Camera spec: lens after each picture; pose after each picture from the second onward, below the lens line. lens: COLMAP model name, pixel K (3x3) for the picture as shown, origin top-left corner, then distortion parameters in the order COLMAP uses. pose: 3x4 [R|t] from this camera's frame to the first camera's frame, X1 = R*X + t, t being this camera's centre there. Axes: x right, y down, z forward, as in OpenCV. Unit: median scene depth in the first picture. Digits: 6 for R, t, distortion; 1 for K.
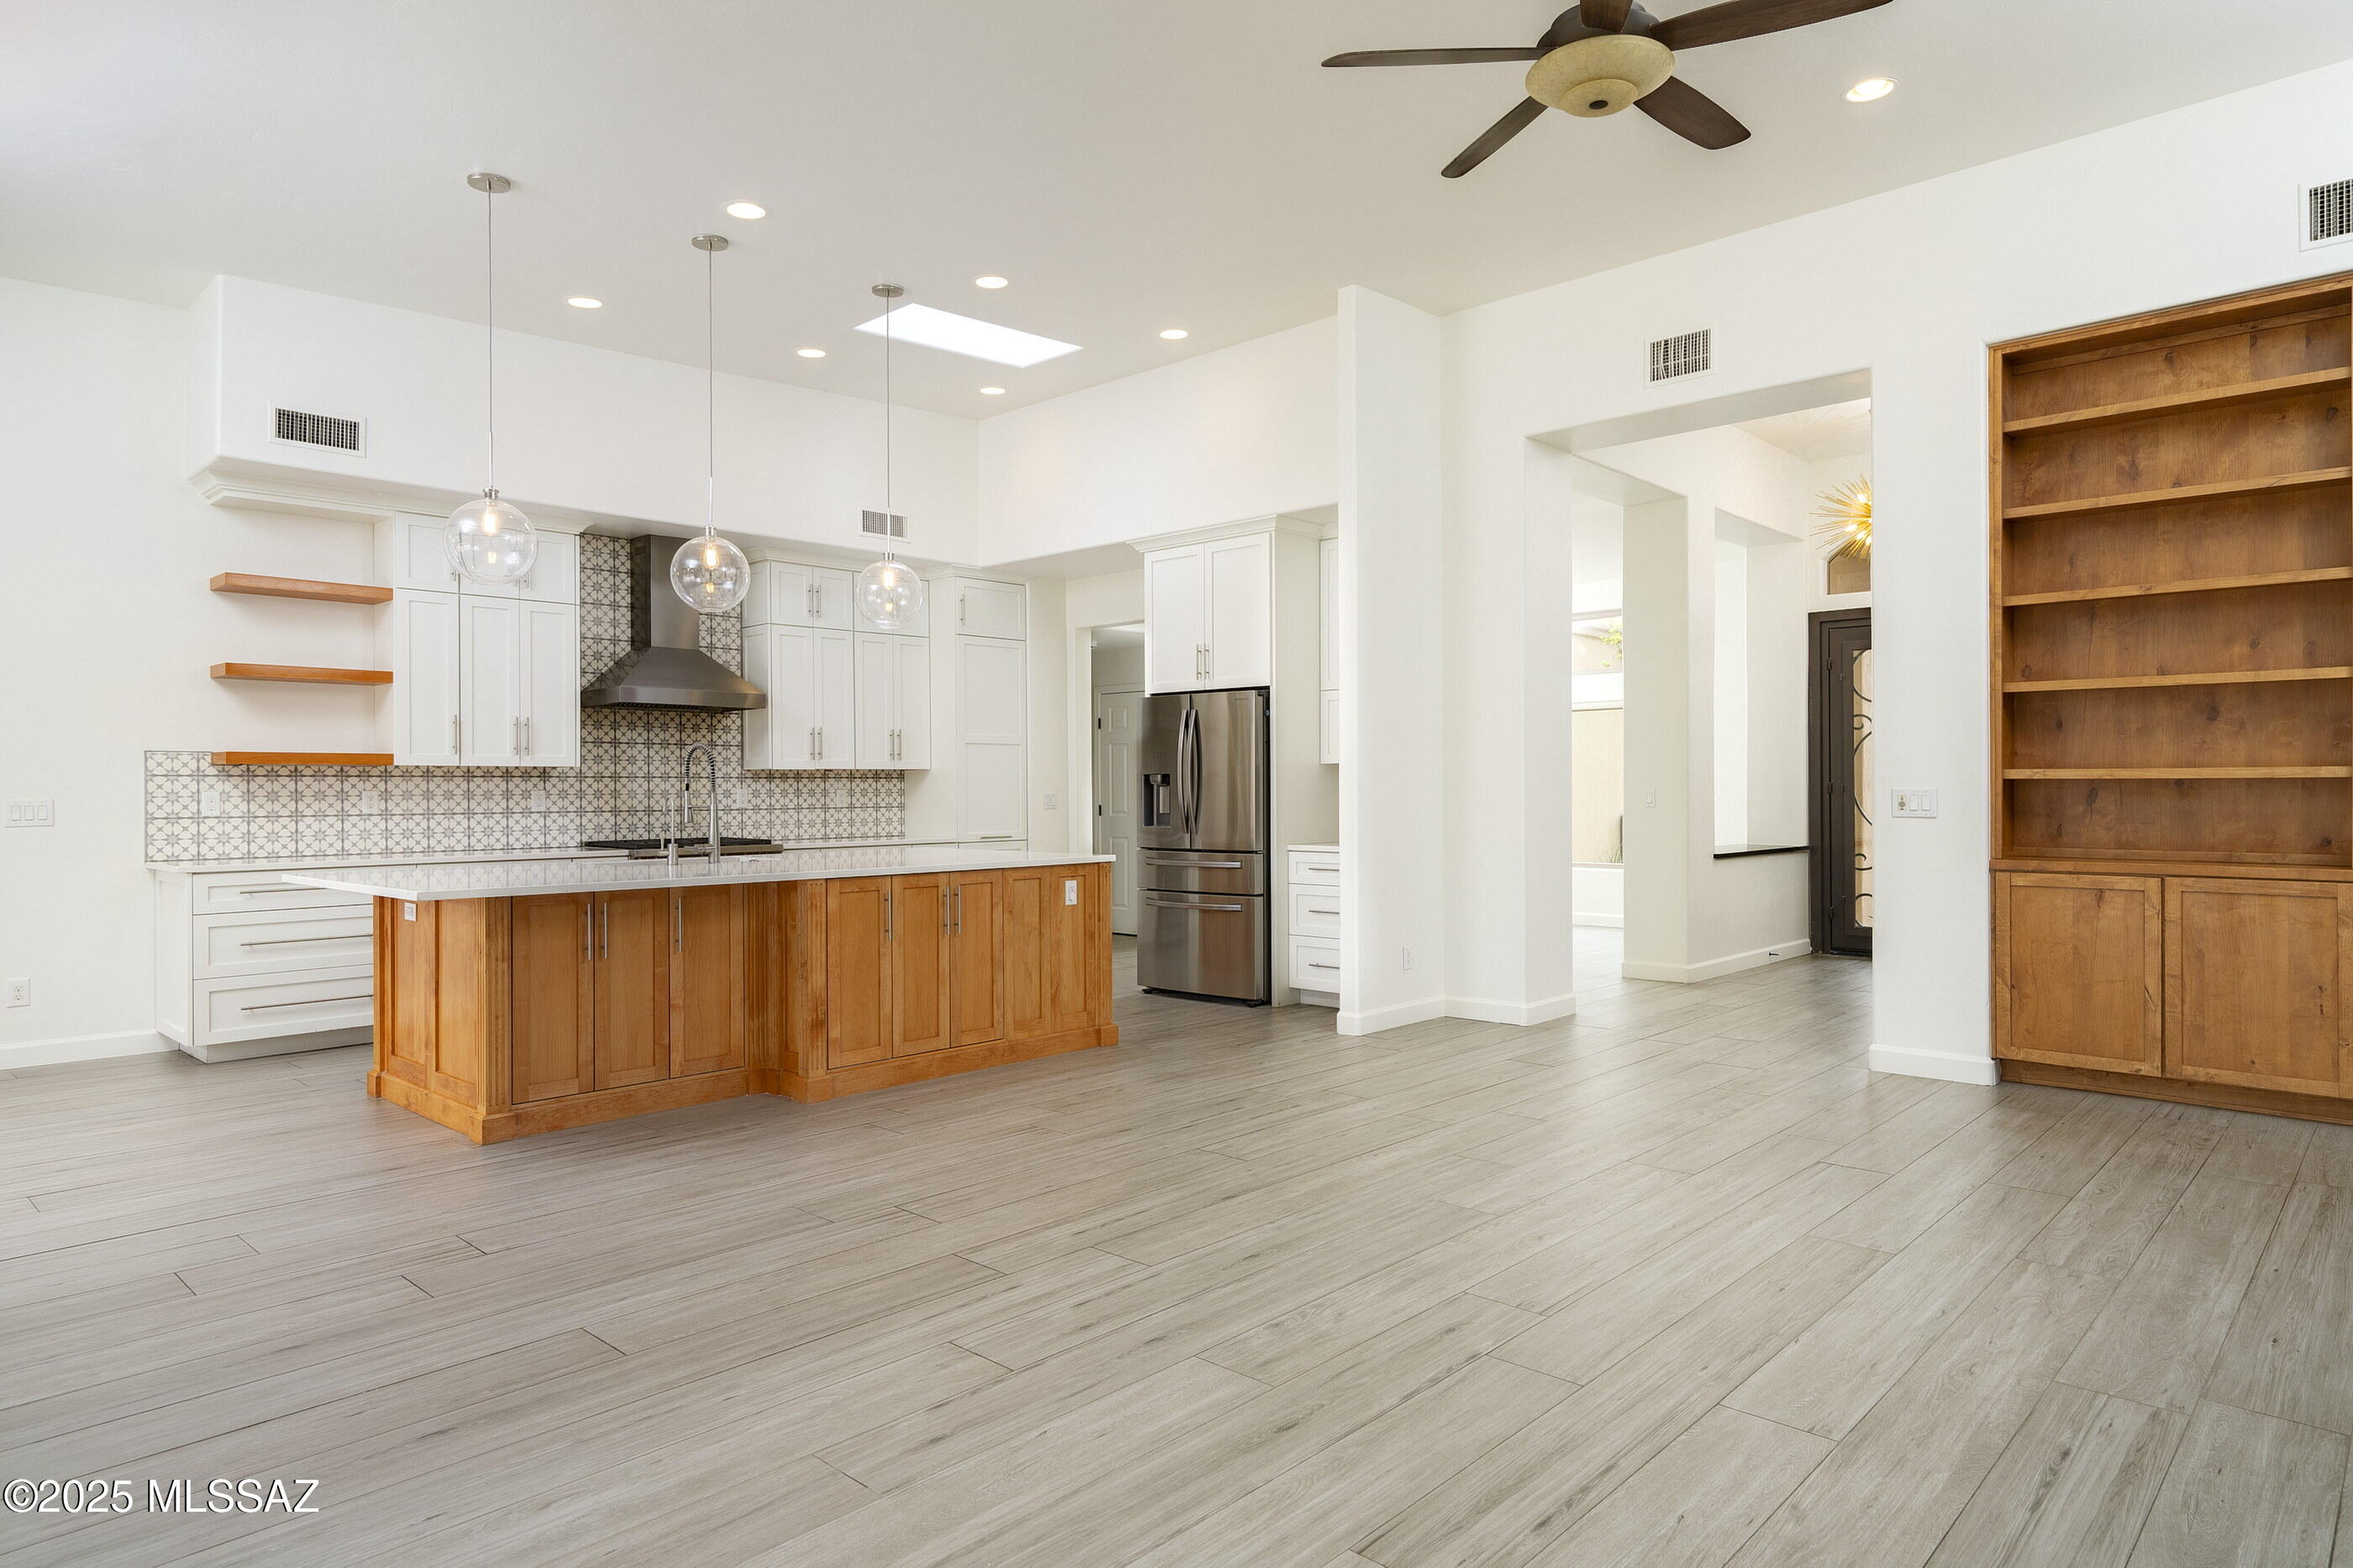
lens RADIAL K [[1434.3, 0, 1176.5], [0, 1434.3, 784.0], [0, 0, 1]] dist [0.005609, 0.000714]
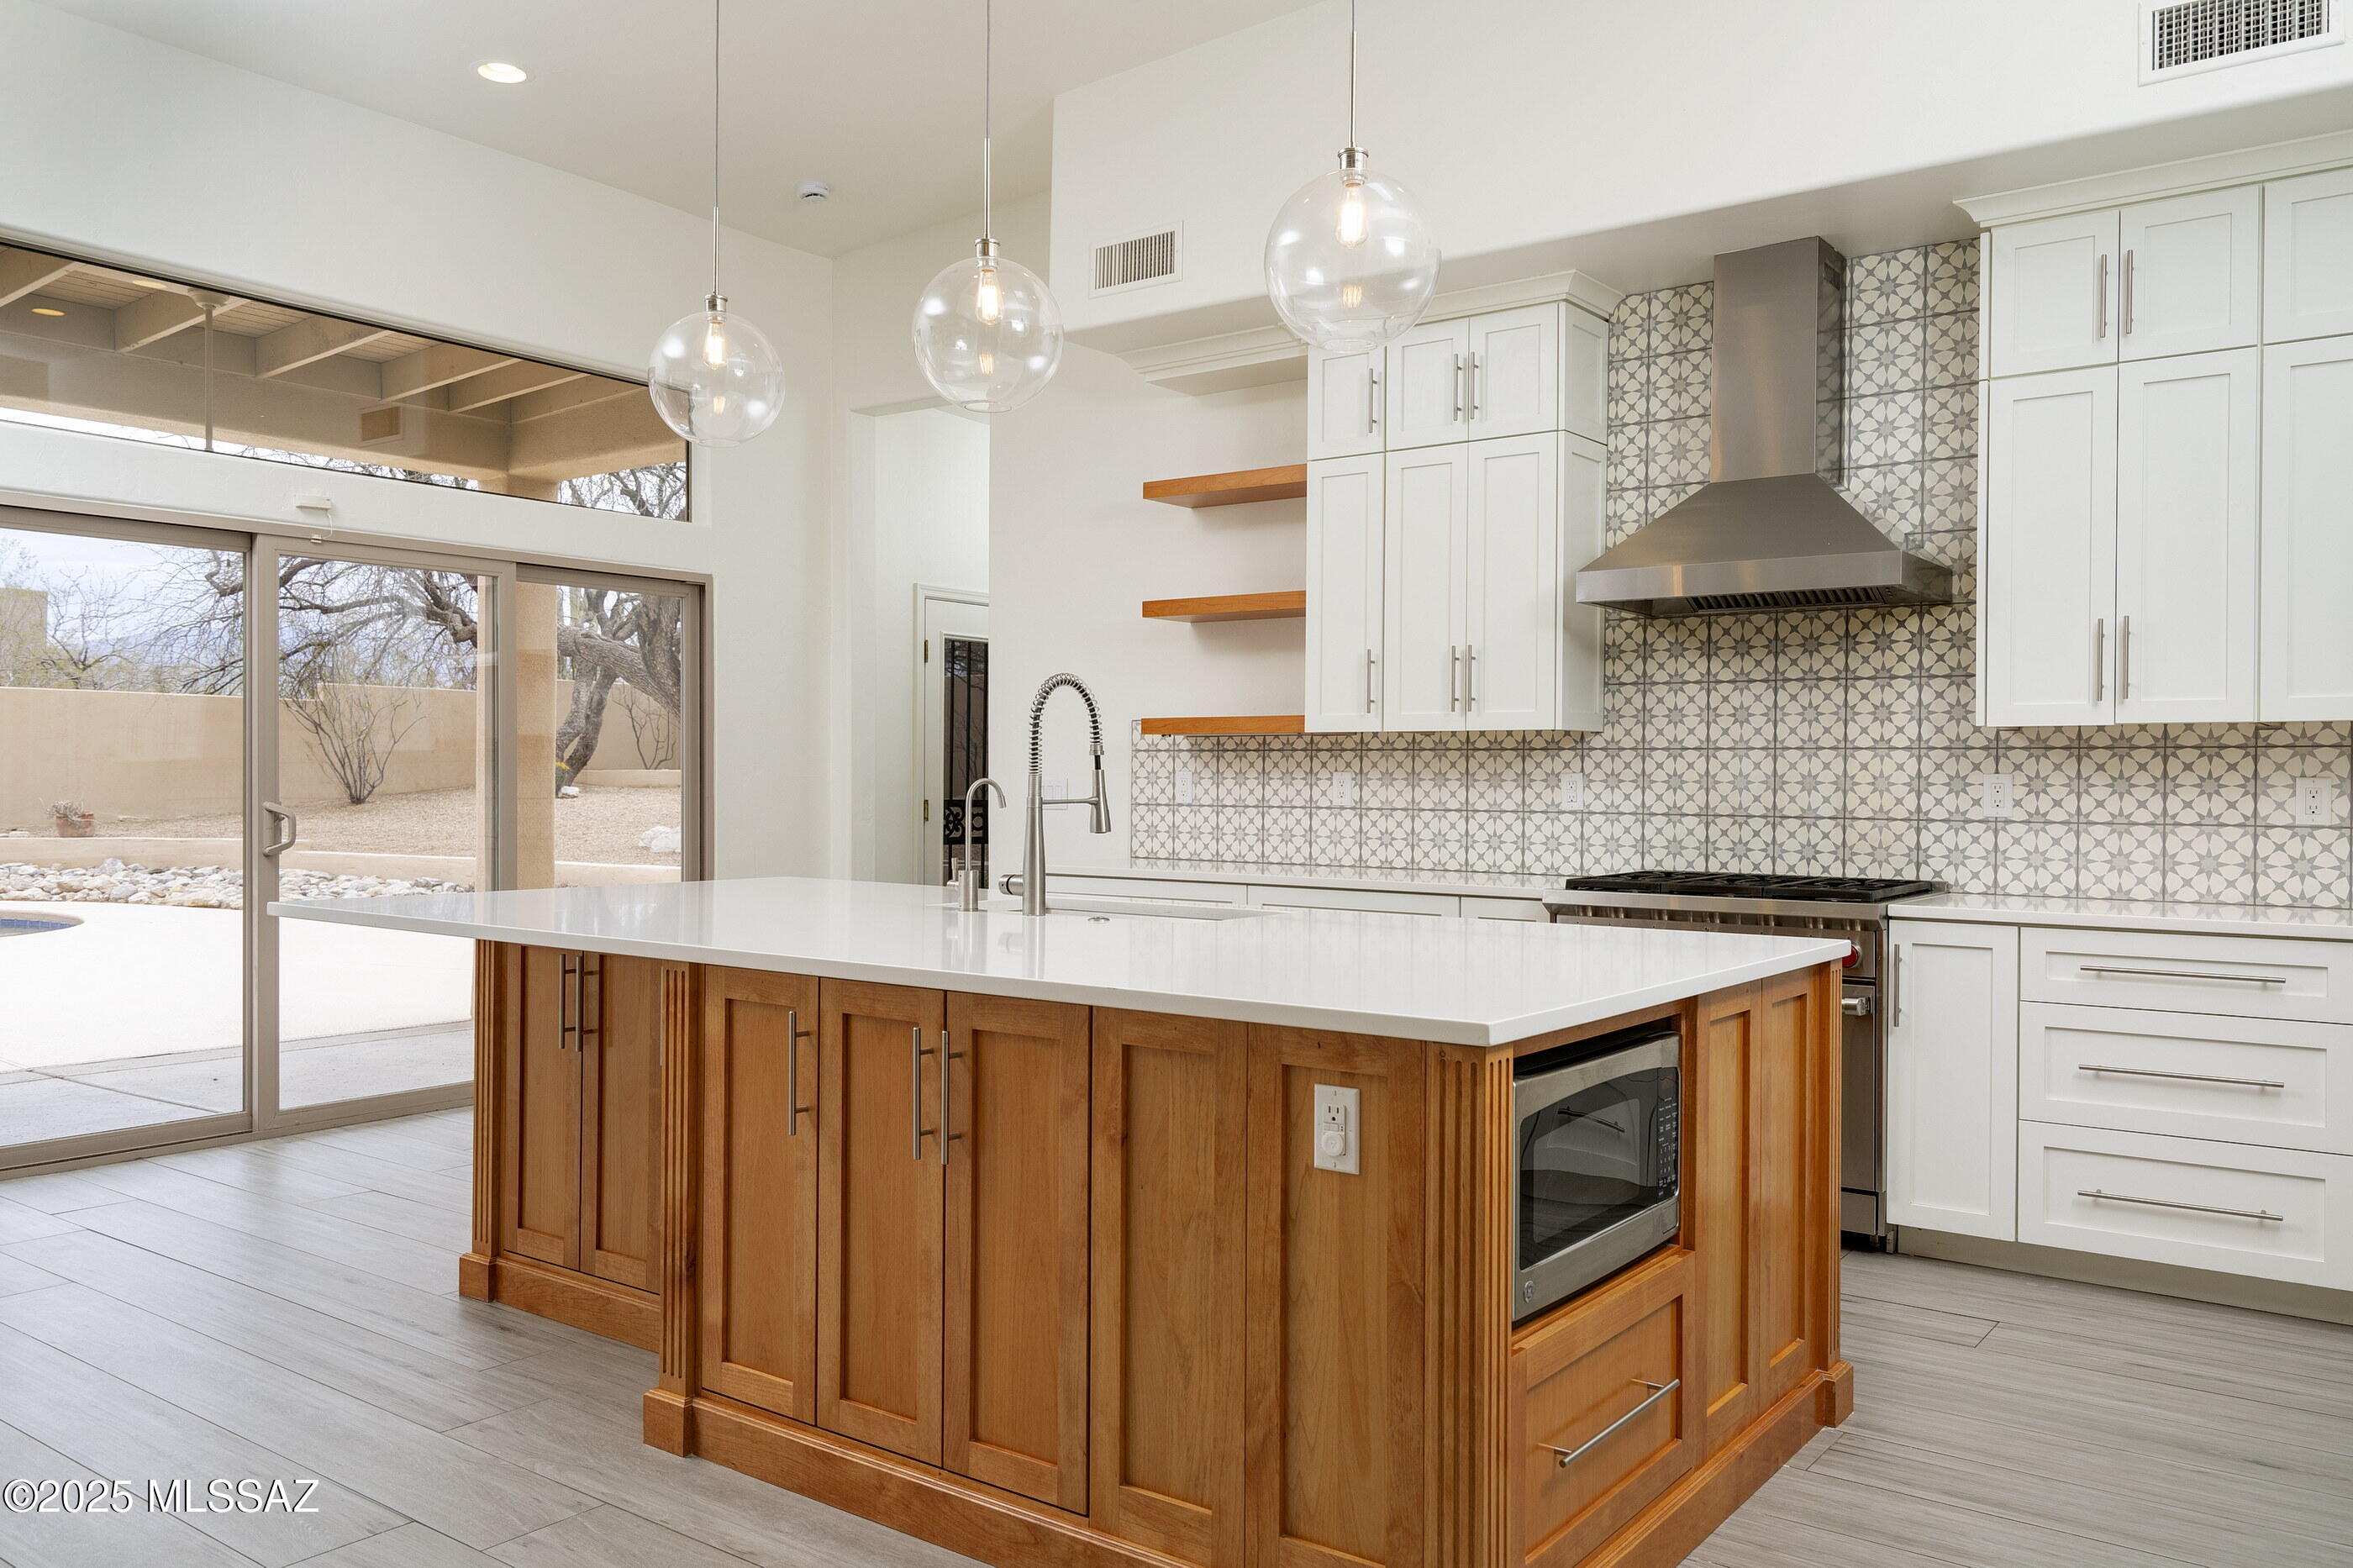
lens RADIAL K [[1722.3, 0, 1176.5], [0, 1722.3, 784.0], [0, 0, 1]] dist [0.010366, 0.003001]
pose [[0.115020, 0.010471, -0.993308, 0.223674], [-0.003863, 0.999942, 0.010094, 0.002587], [0.993356, 0.002676, 0.115054, 0.825930]]
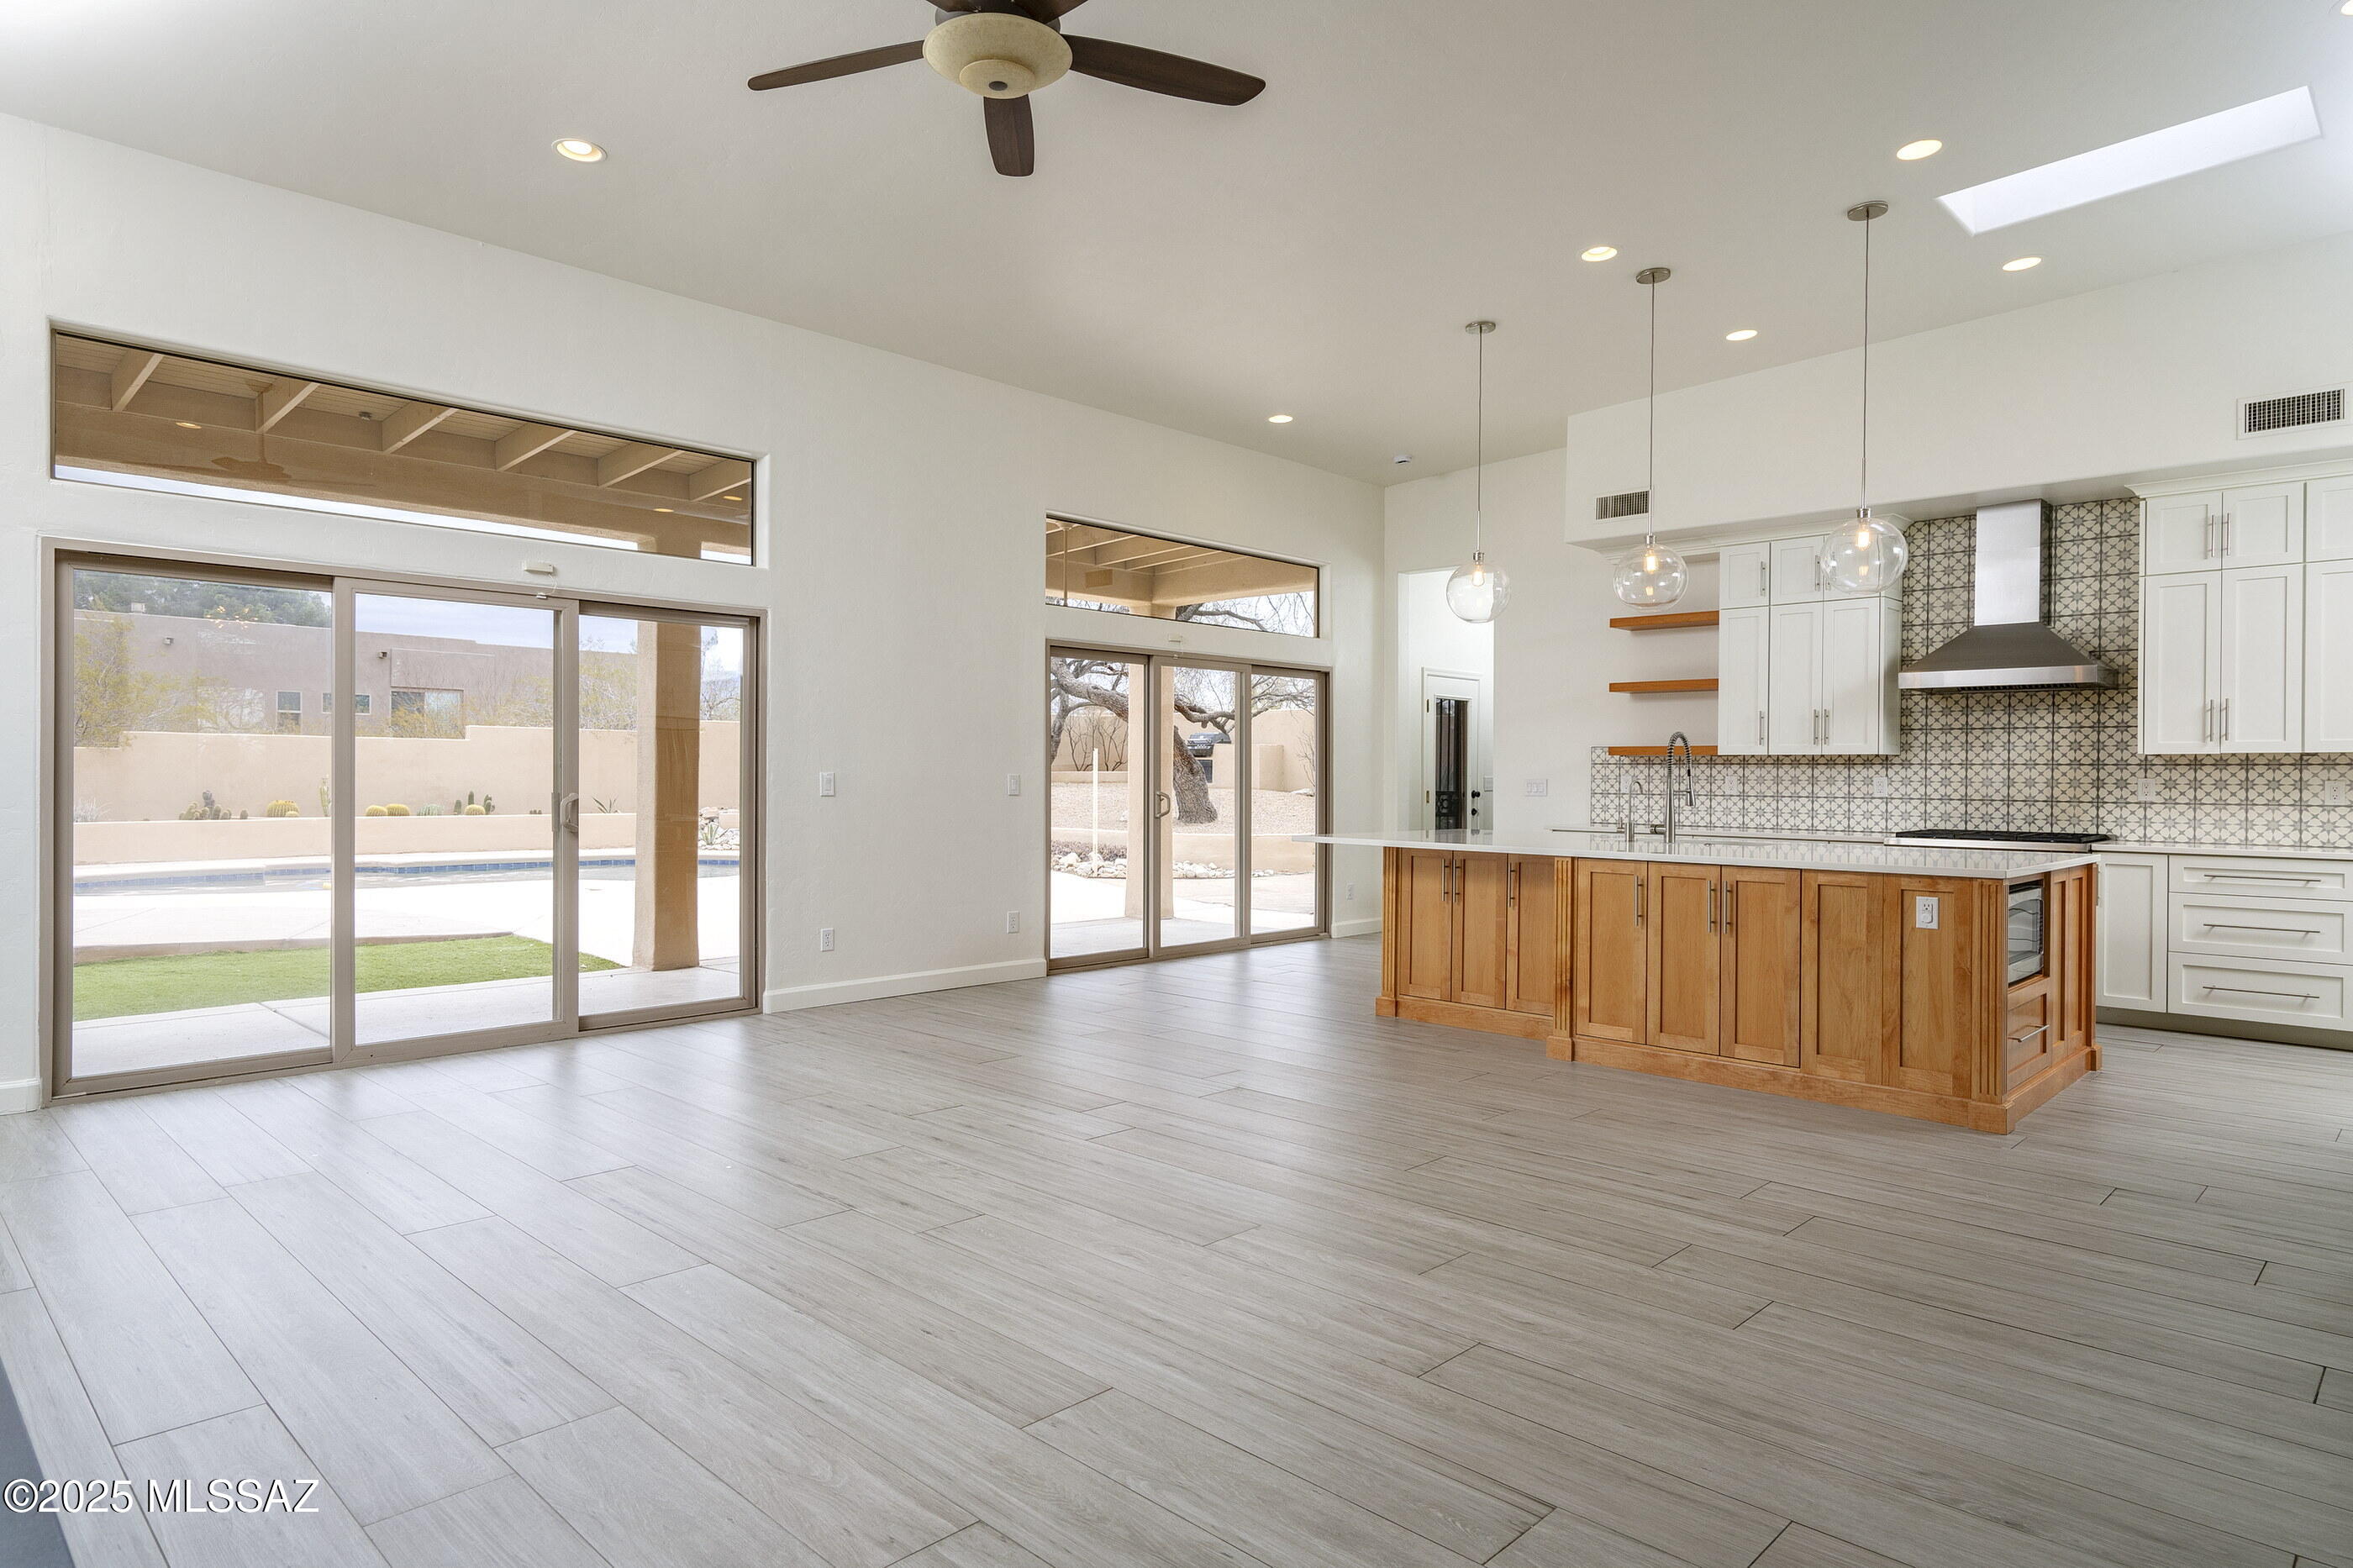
lens RADIAL K [[1295.3, 0, 1140.9], [0, 1295.3, 777.2], [0, 0, 1]] dist [0.009568, 0.001070]
pose [[-0.034635, 0.007551, -0.999372, 0.560075], [-0.004238, 0.999961, 0.007702, -0.000561], [0.999391, 0.004502, -0.034602, 0.530952]]
